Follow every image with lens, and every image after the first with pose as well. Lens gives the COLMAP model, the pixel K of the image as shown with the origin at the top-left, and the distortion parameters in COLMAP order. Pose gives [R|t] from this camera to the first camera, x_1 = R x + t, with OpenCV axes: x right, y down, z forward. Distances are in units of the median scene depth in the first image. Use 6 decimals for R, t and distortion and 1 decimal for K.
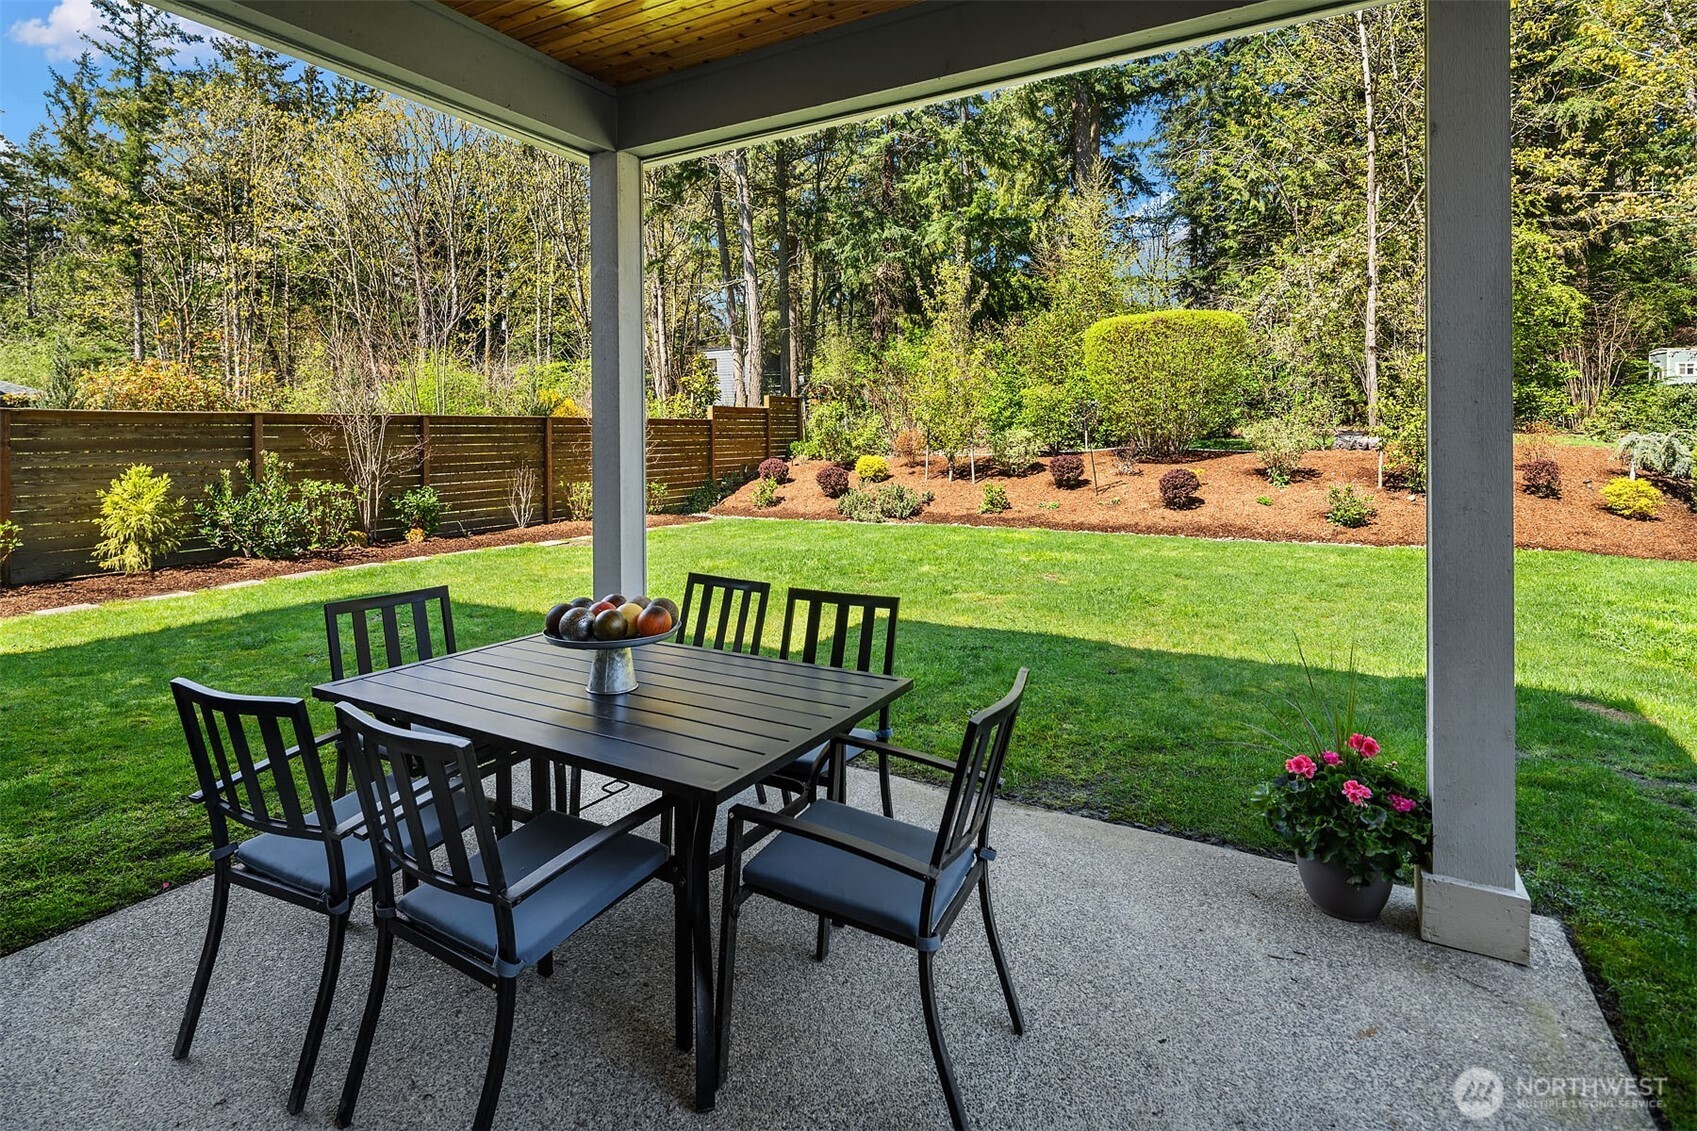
lens RADIAL K [[834.9, 0, 854.4], [0, 834.9, 413.3], [0, 0, 1]] dist [-0.000586, -0.000533]
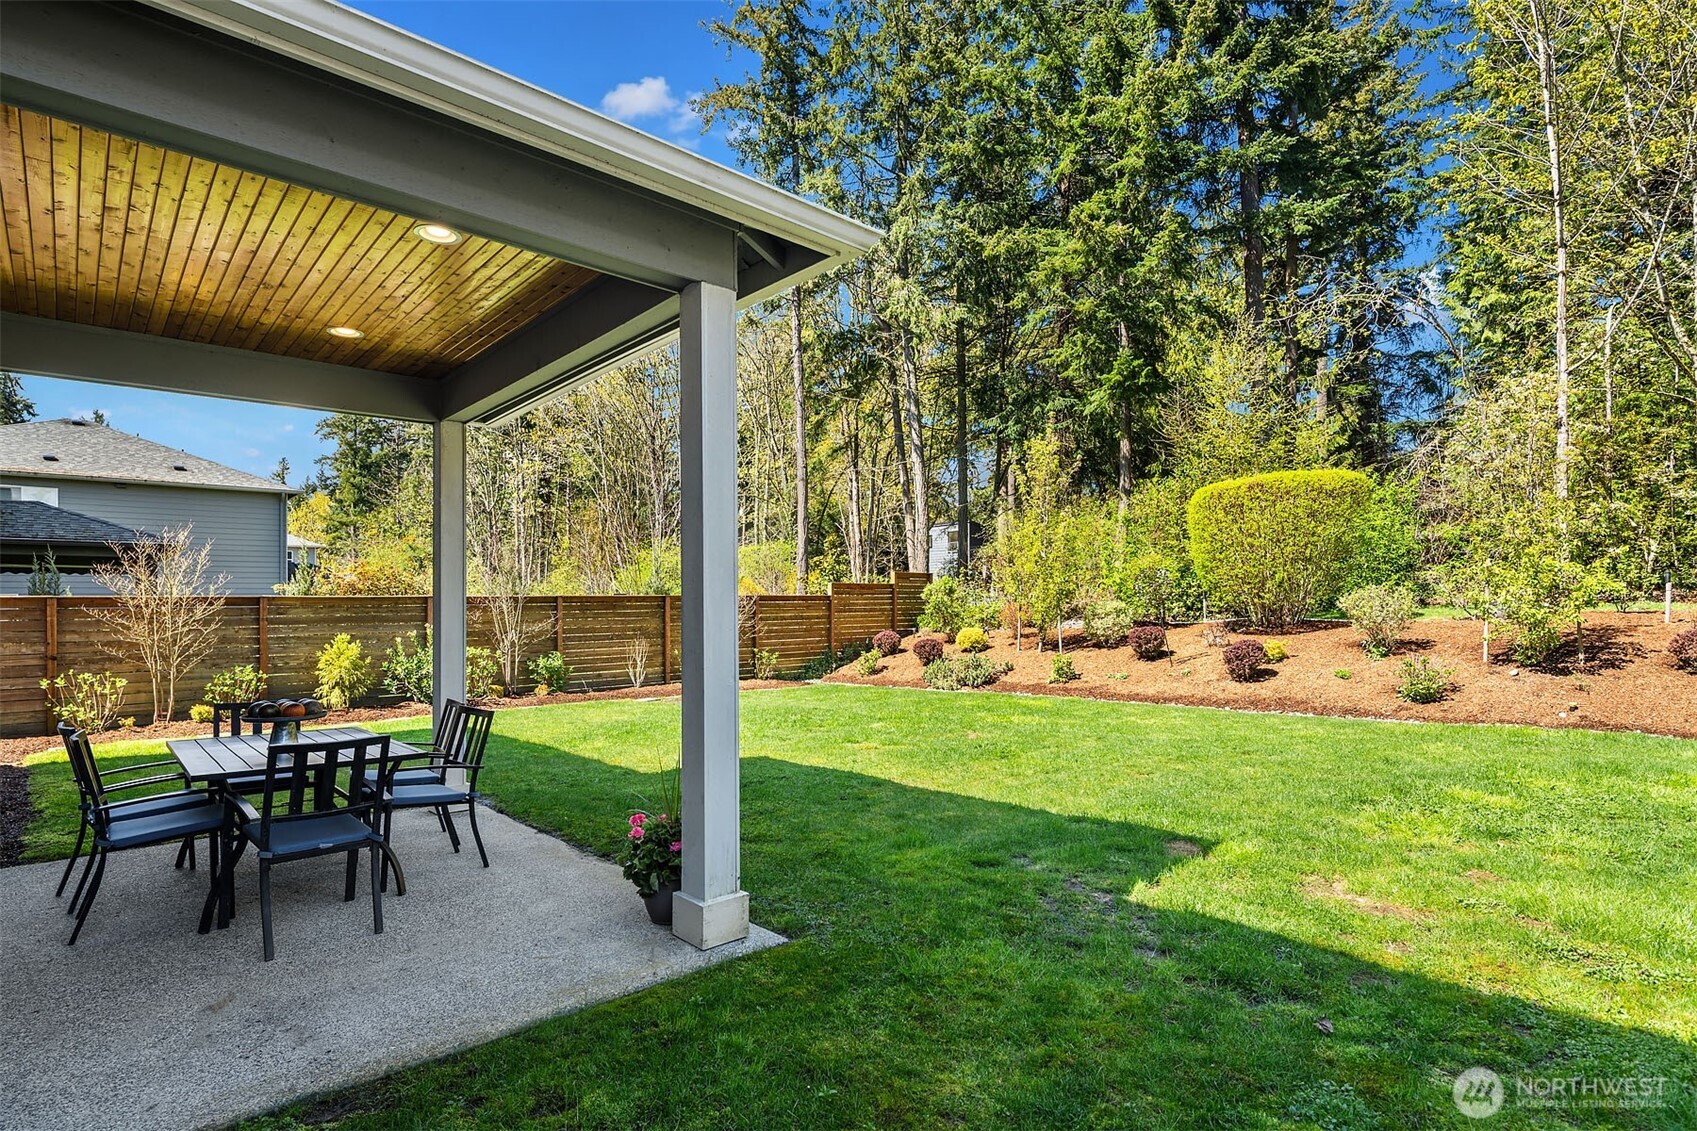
lens RADIAL K [[843.0, 0, 848.5], [0, 843.0, 565.5], [0, 0, 1]] dist [-0.000097, -0.000915]
pose [[0.950048, -0.026550, -0.310974, 0.263094], [0.018207, 0.999393, -0.029701, 0.002011], [0.311574, 0.022556, 0.949954, -0.066818]]
